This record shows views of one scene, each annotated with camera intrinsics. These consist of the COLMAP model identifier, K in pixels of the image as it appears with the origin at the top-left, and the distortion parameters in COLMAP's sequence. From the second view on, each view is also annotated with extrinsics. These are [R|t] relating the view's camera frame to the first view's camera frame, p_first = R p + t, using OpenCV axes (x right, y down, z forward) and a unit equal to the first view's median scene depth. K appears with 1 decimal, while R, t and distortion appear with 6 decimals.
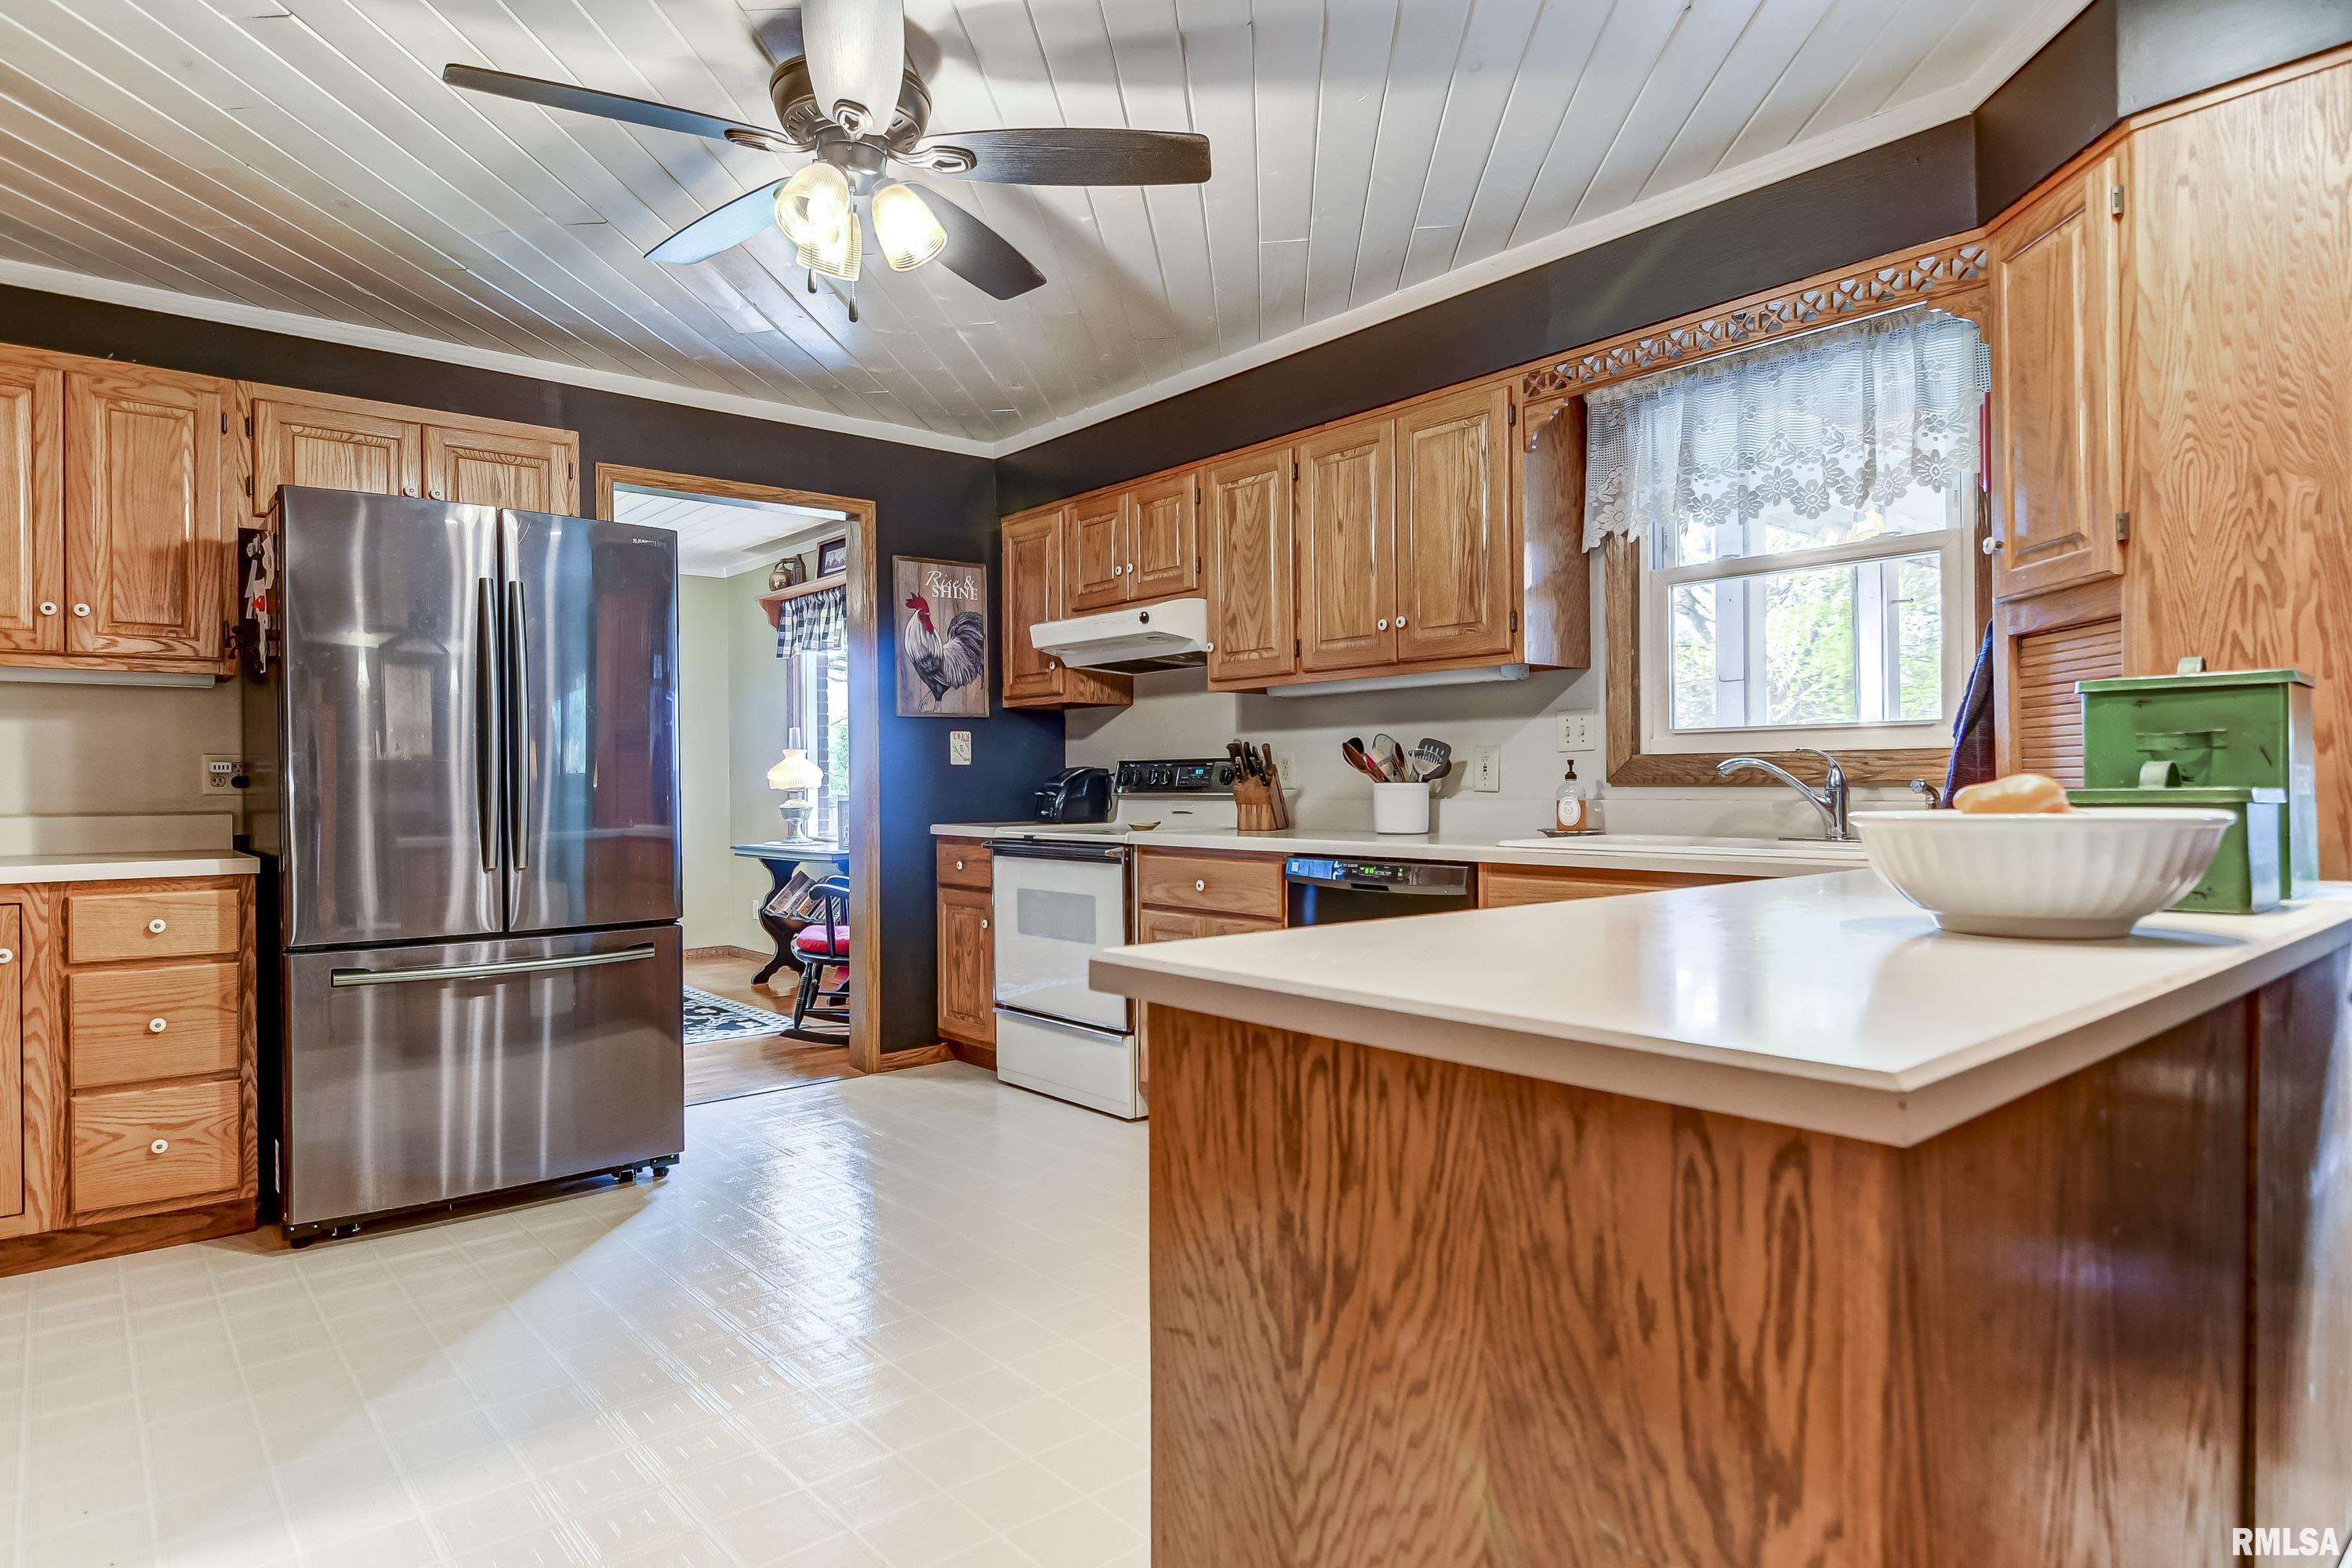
lens RADIAL K [[1294.0, 0, 1176.0], [0, 1294.0, 784.0], [0, 0, 1]] dist [0.003550, 0.000785]
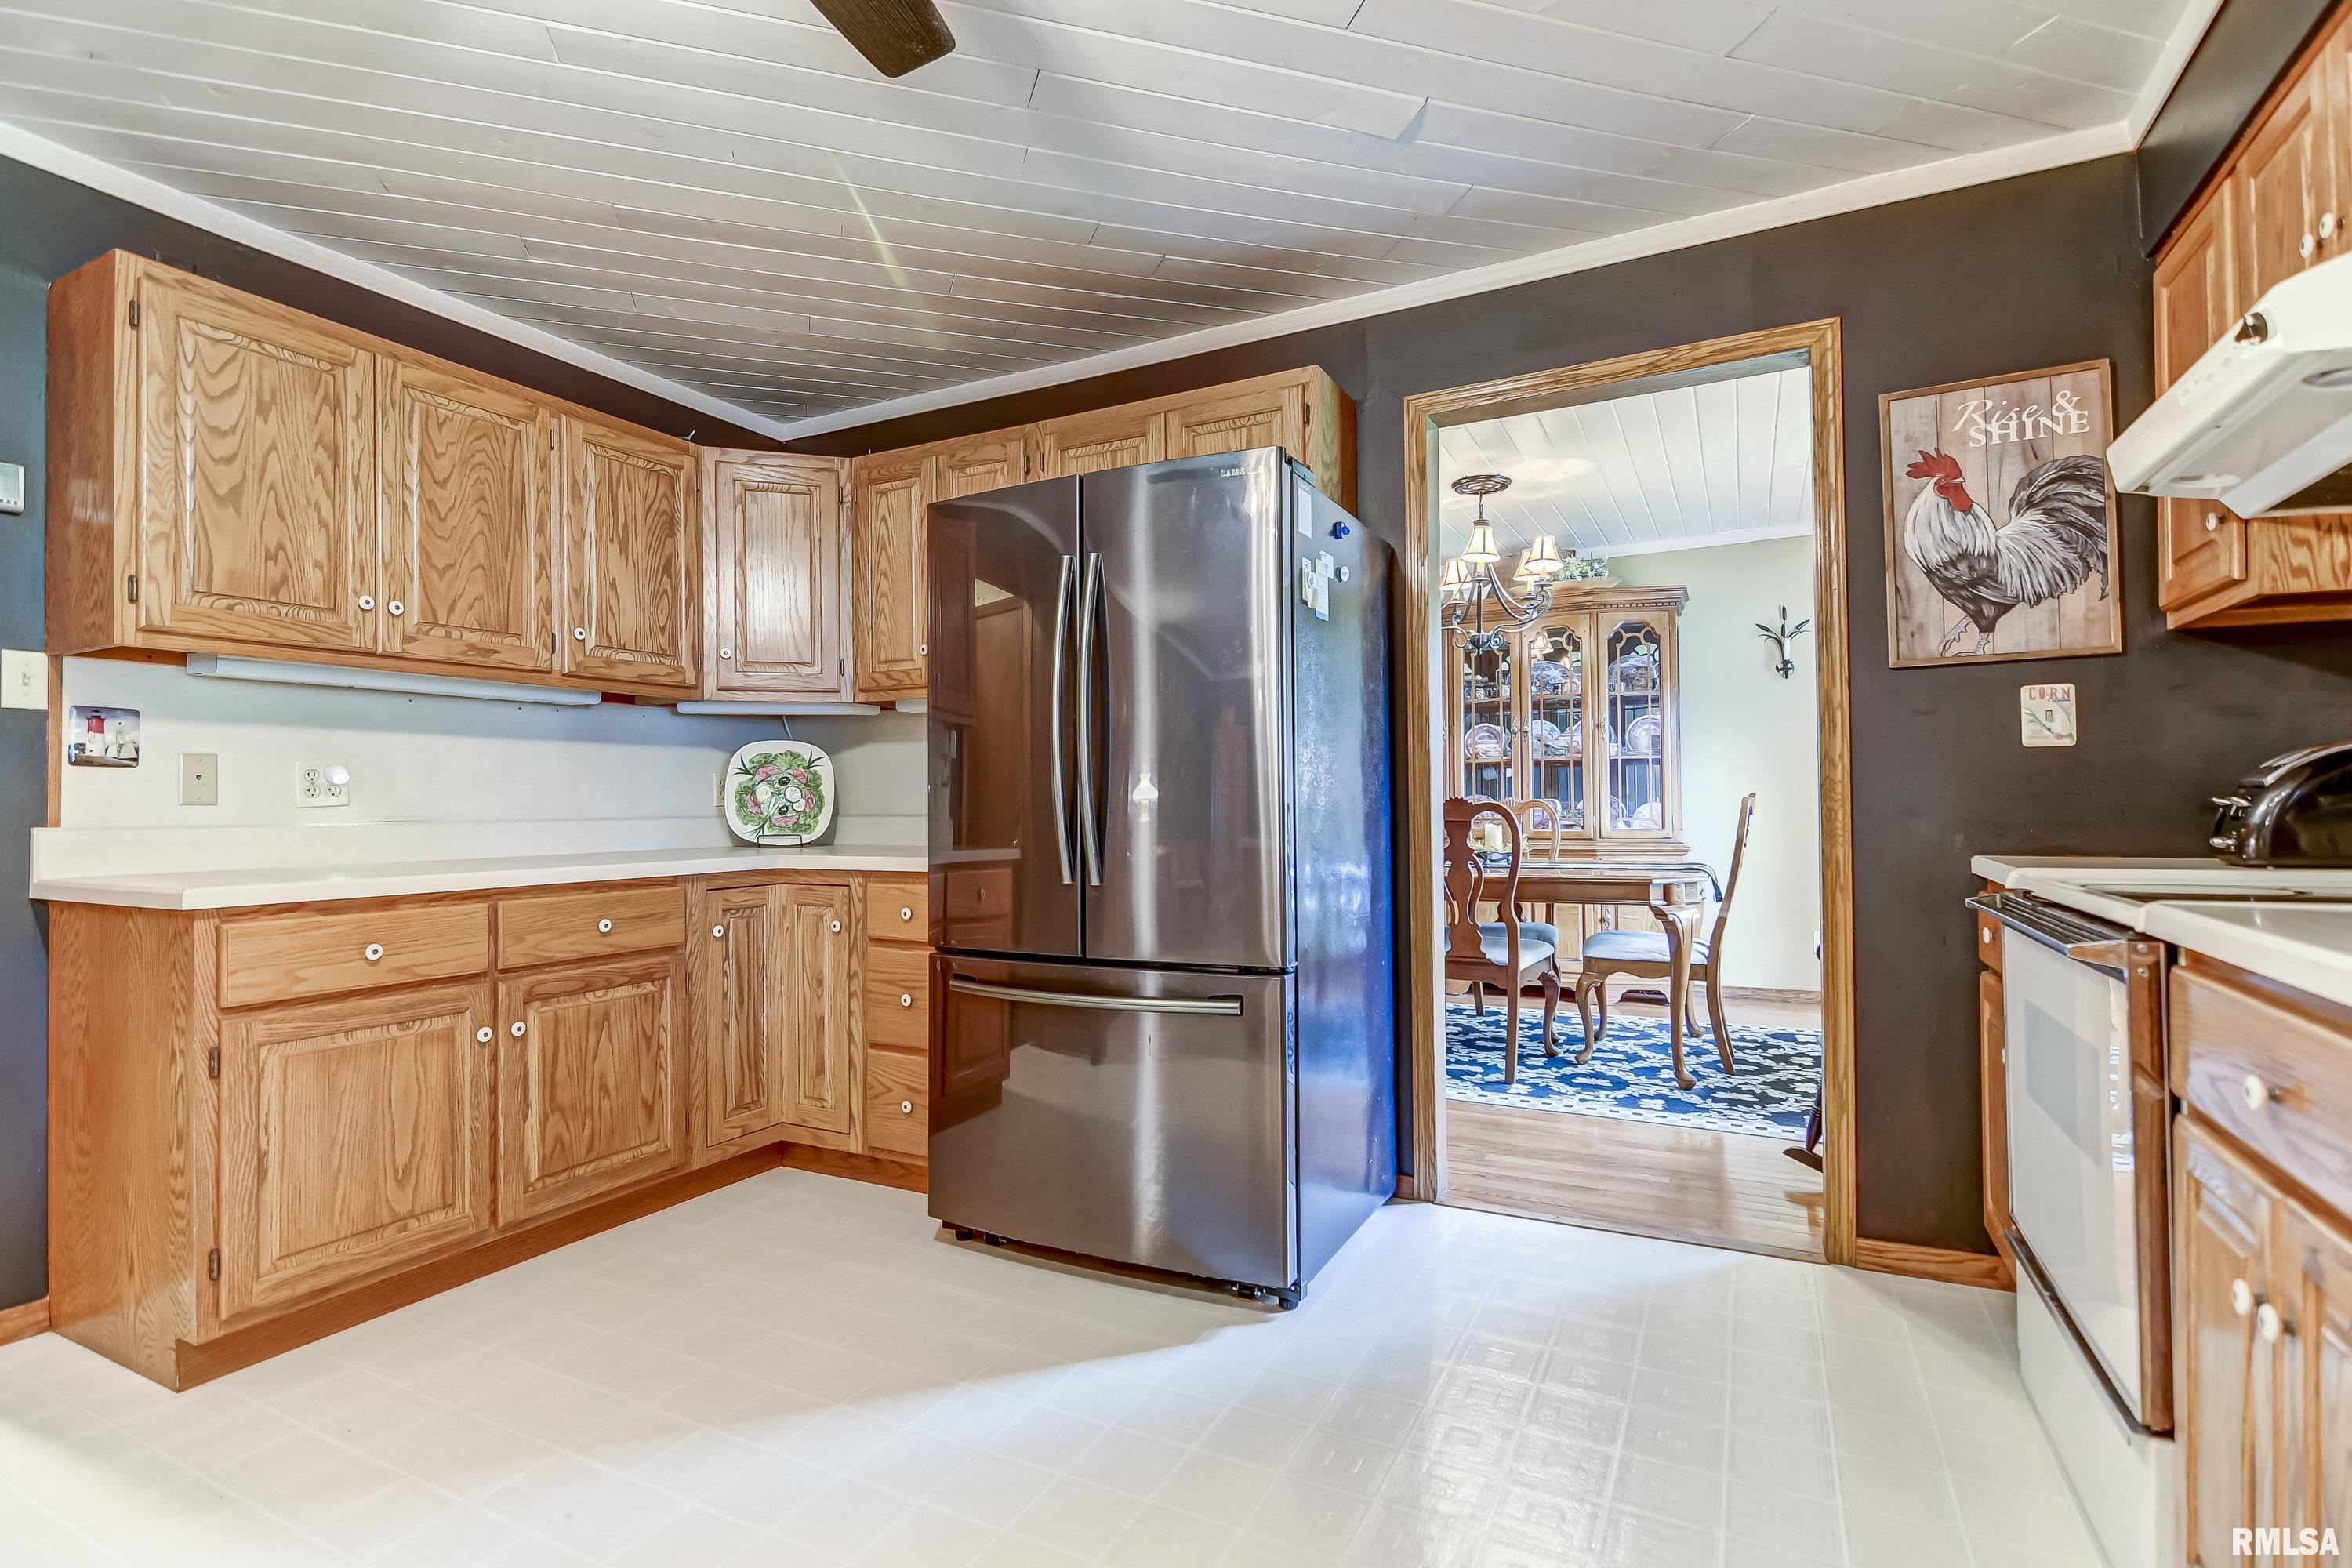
lens RADIAL K [[1134.4, 0, 1162.5], [0, 1134.4, 785.4], [0, 0, 1]] dist [0.010222, -0.011373]
pose [[0.368455, -0.009073, -0.929601, 0.138302], [0.007295, 0.999950, -0.006868, 0.001763], [0.929617, -0.004250, 0.368503, 0.495830]]
